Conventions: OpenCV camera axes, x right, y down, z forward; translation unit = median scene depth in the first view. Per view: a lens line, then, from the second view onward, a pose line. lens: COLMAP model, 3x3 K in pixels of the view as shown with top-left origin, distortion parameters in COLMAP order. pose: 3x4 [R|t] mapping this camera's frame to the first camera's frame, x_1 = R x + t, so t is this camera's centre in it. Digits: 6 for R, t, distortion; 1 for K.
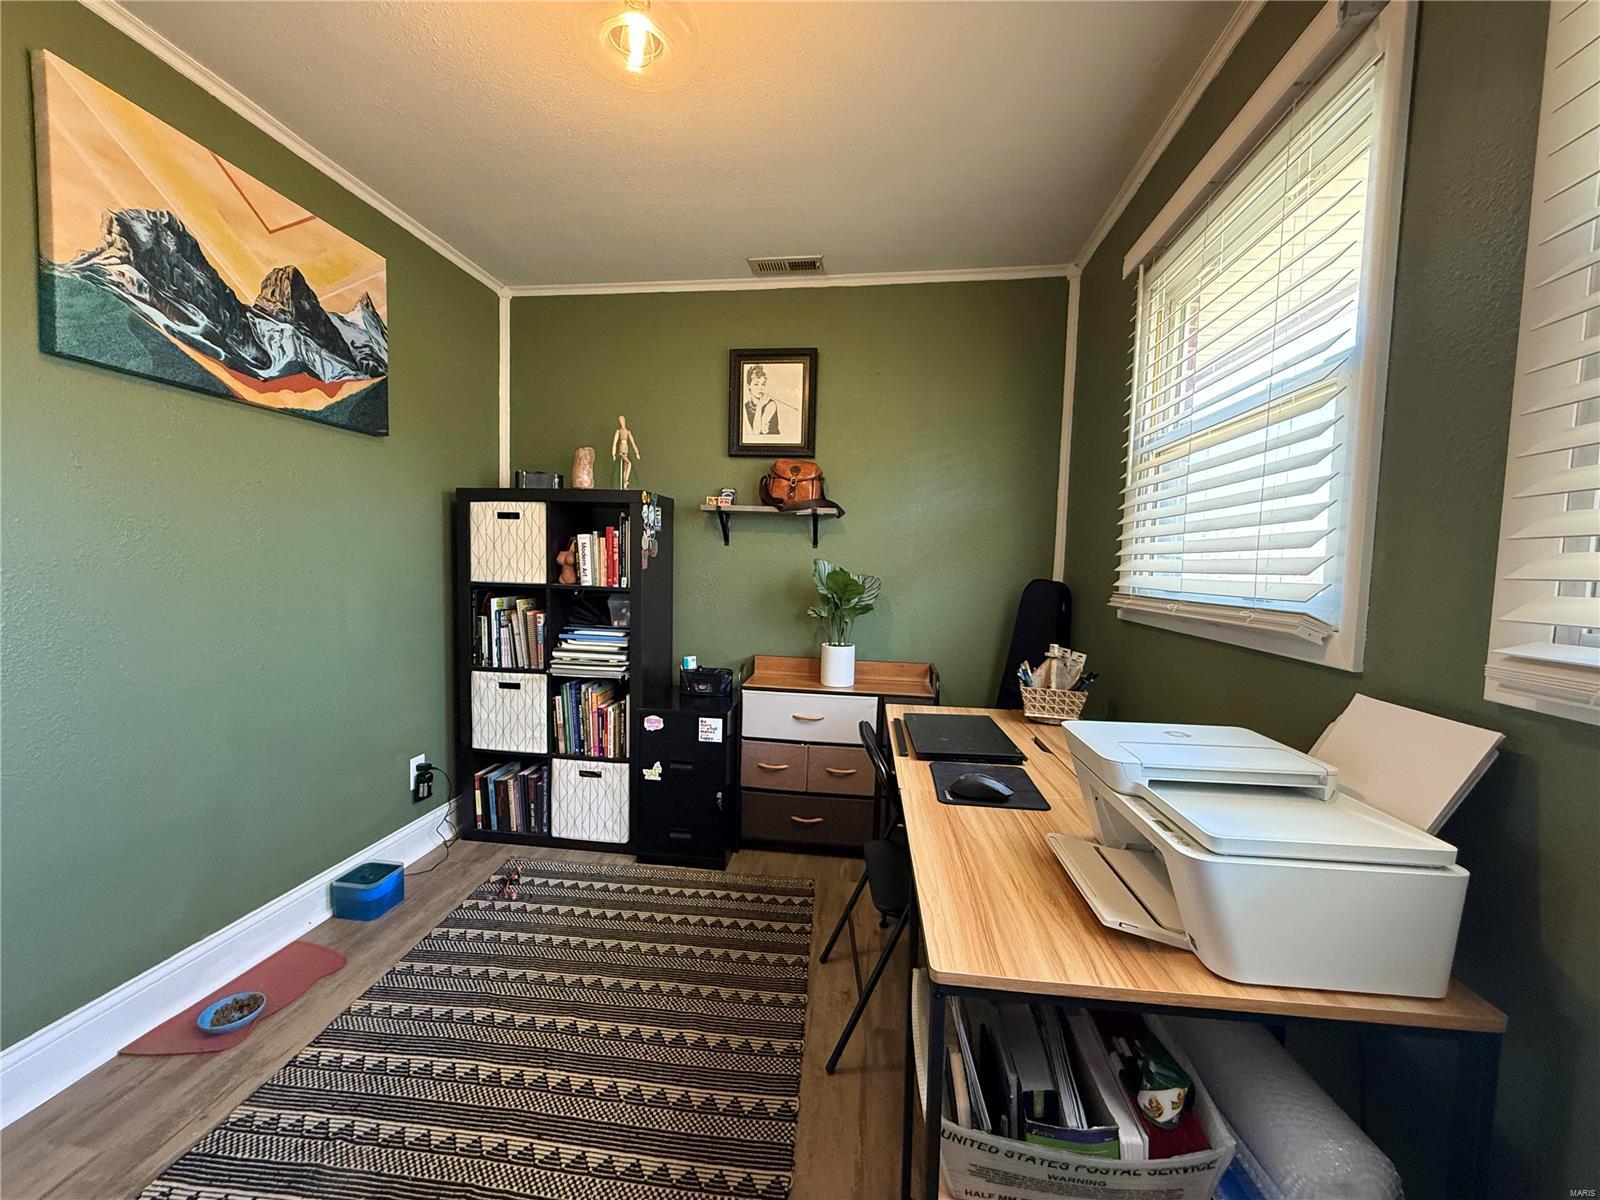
lens RADIAL K [[637.2, 0, 799.0], [0, 637.2, 606.0], [0, 0, 1]] dist [-0.001678, 0.000834]
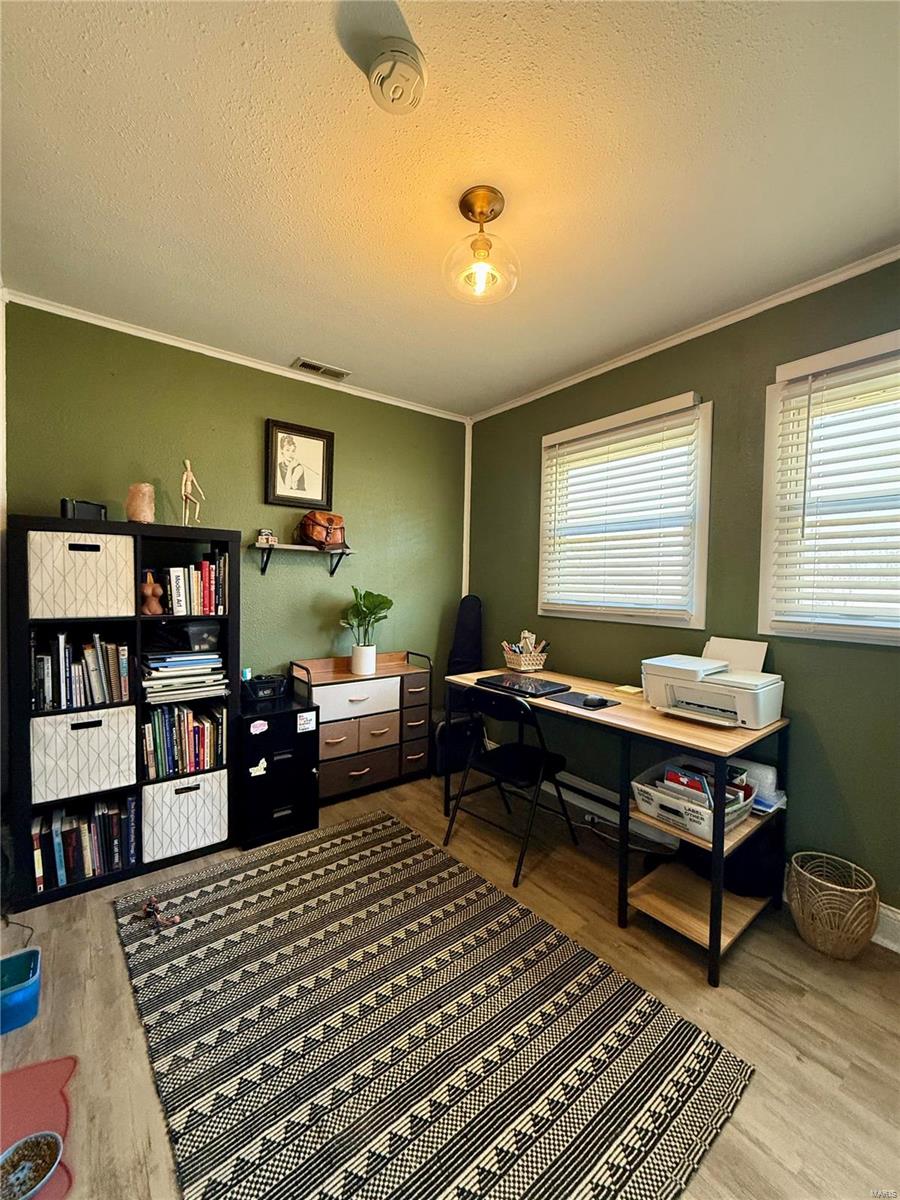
lens RADIAL K [[477.9, 0, 447.9], [0, 477.9, 600.0], [0, 0, 1]] dist [-0.001678, 0.000834]
pose [[0.710334, -0.042435, 0.702584, -0.579951], [0.050595, 0.998677, 0.009166, -0.042386], [-0.702044, 0.029036, 0.711541, 0.106874]]
